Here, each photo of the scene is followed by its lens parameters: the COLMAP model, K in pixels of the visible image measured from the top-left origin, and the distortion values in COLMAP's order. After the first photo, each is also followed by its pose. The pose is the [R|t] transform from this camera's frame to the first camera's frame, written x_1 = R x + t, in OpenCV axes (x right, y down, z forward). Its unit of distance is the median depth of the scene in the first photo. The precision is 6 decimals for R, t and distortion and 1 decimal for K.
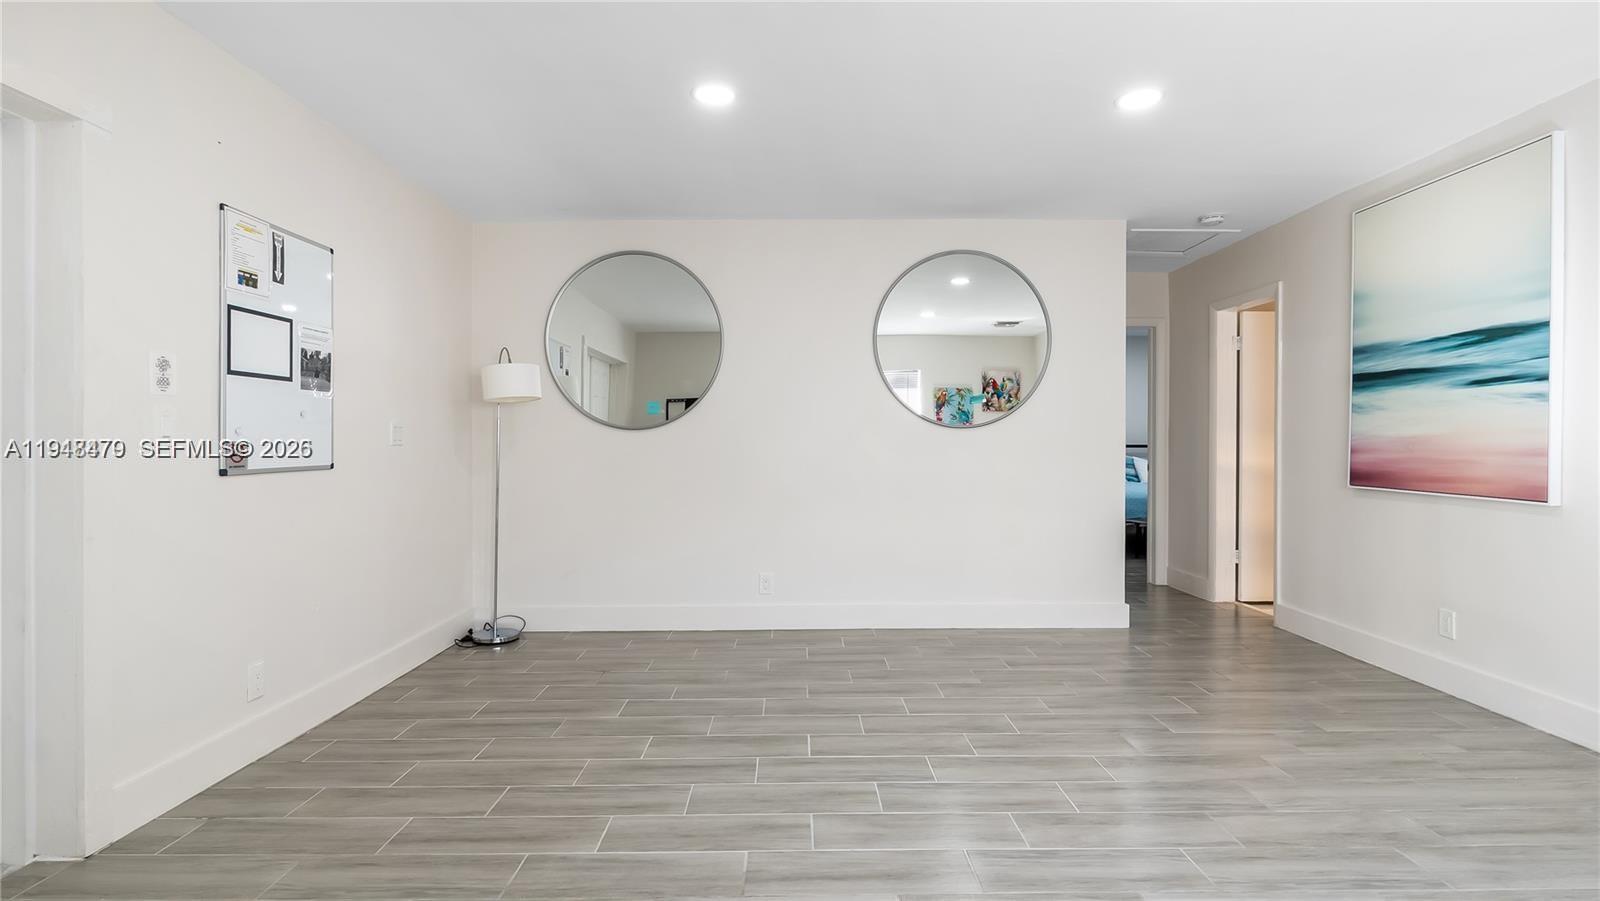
lens RADIAL K [[760.7, 0, 800.0], [0, 760.7, 450.5], [0, 0, 1]] dist [-0.001159, 0.000135]
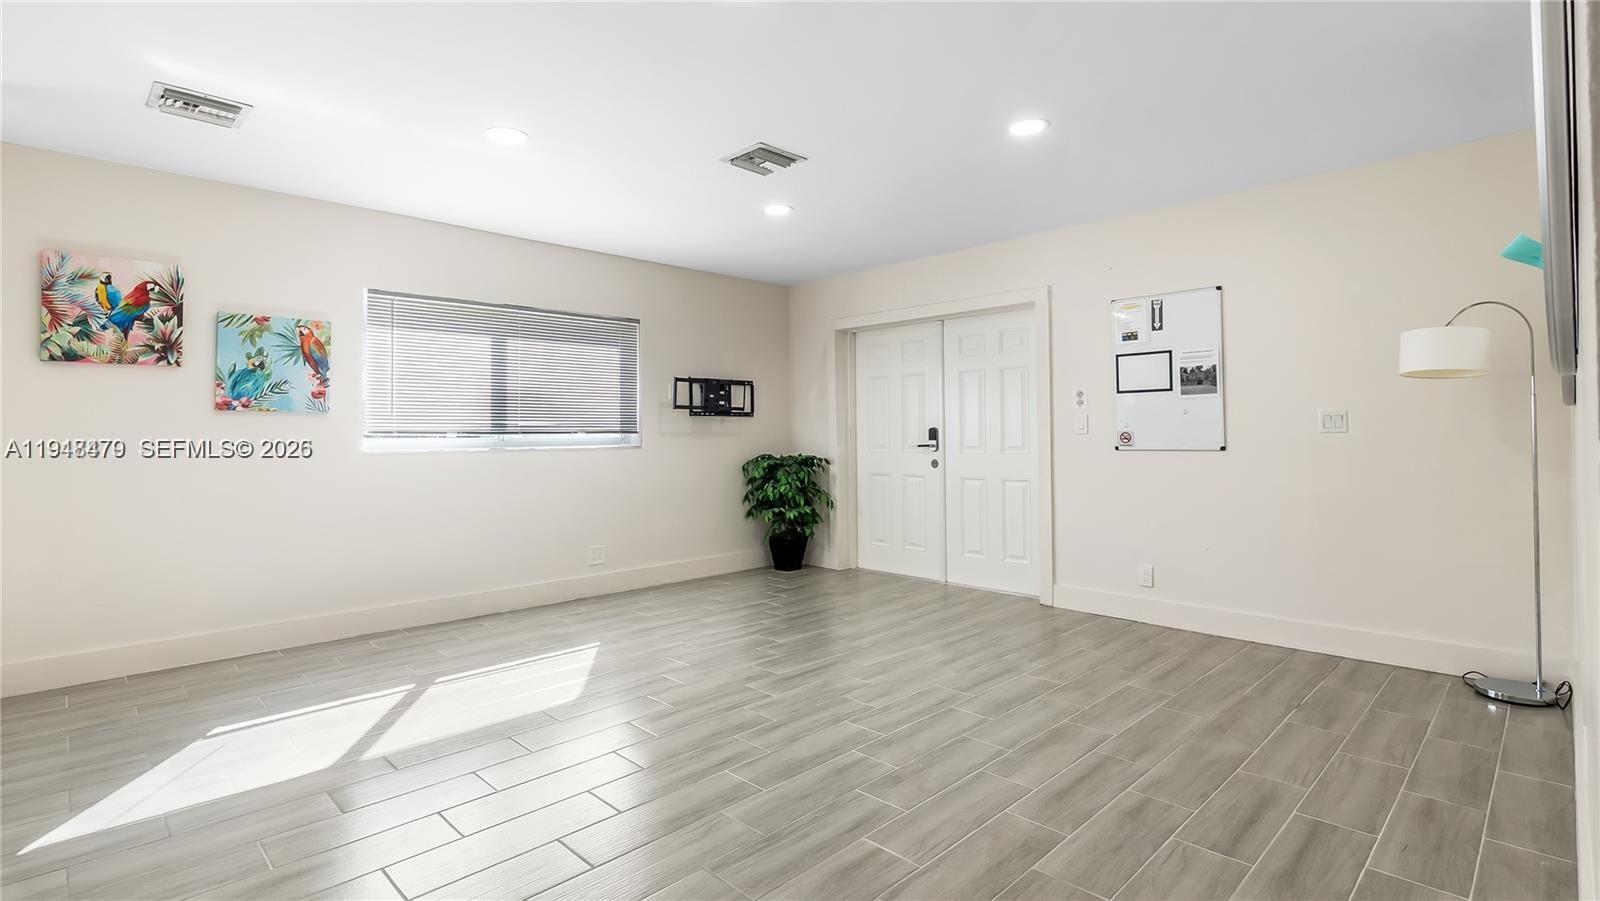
lens RADIAL K [[760.7, 0, 800.0], [0, 760.7, 450.5], [0, 0, 1]] dist [-0.001159, 0.000135]
pose [[-0.726552, 0.025612, -0.686634, 0.937116], [0.004567, 0.999463, 0.032448, -0.025285], [0.687097, 0.020439, -0.726278, 1.630852]]
